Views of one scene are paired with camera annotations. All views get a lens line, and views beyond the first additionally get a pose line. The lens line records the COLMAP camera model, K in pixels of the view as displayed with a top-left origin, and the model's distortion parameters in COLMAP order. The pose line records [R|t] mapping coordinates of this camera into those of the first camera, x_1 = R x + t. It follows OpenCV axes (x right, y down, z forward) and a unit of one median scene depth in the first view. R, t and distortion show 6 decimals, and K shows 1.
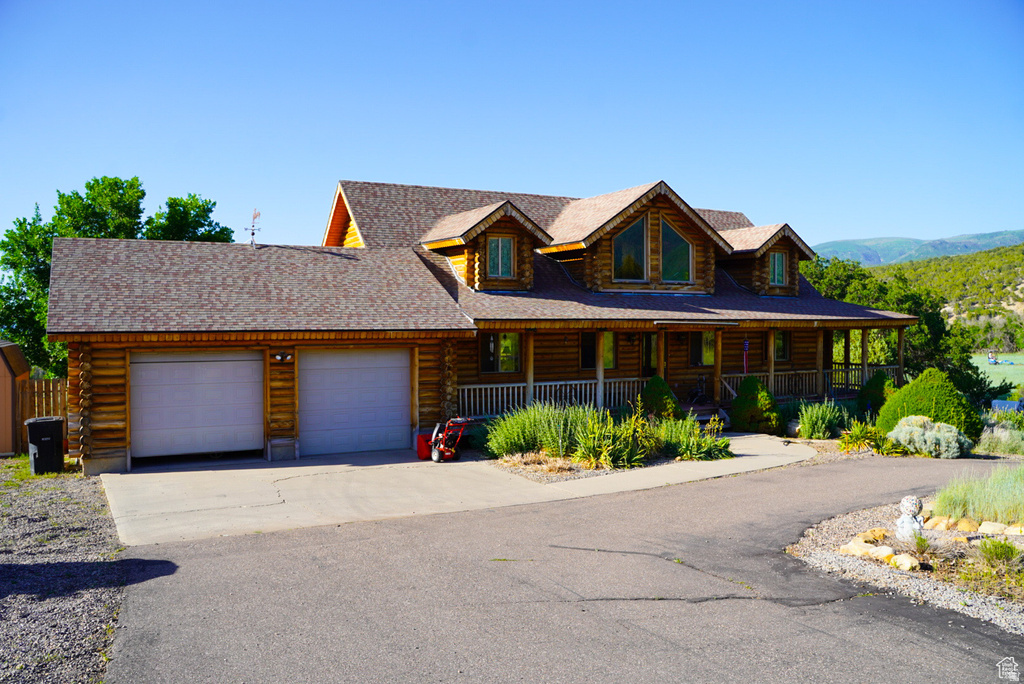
lens RADIAL K [[825.2, 0, 514.4], [0, 825.2, 339.6], [0, 0, 1]] dist [-0.116054, 0.085262]
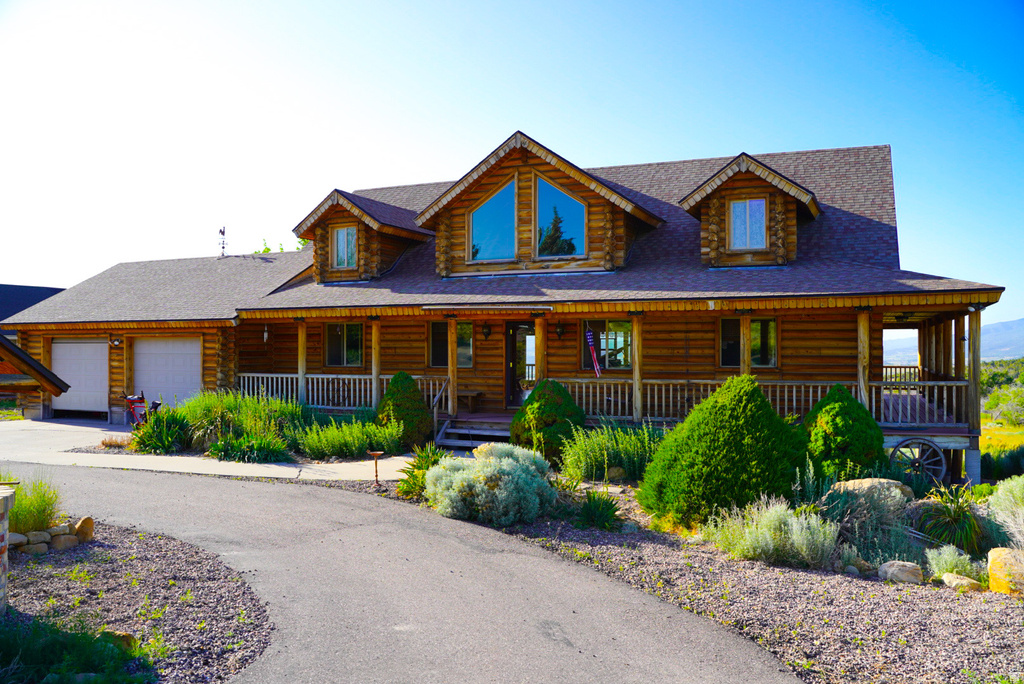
lens RADIAL K [[825.2, 0, 515.4], [0, 825.2, 341.3], [0, 0, 1]] dist [-0.116054, 0.085262]
pose [[0.628462, -0.006698, -0.777811, 0.864866], [-0.019474, 0.999514, -0.024342, 0.030359], [0.777596, 0.030445, 0.628026, 0.555352]]
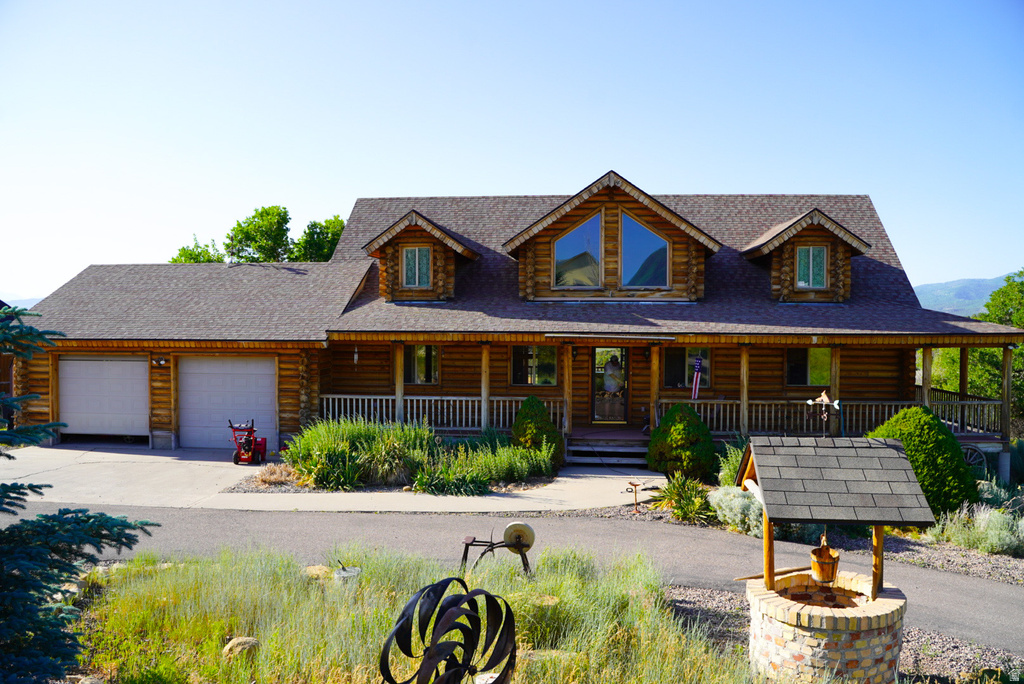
lens RADIAL K [[825.2, 0, 512.2], [0, 825.2, 344.9], [0, 0, 1]] dist [-0.116054, 0.085262]
pose [[0.833568, 0.019608, -0.552069, 0.626114], [-0.018559, 0.999800, 0.007488, -0.016732], [0.552105, 0.004004, 0.833765, 0.244992]]
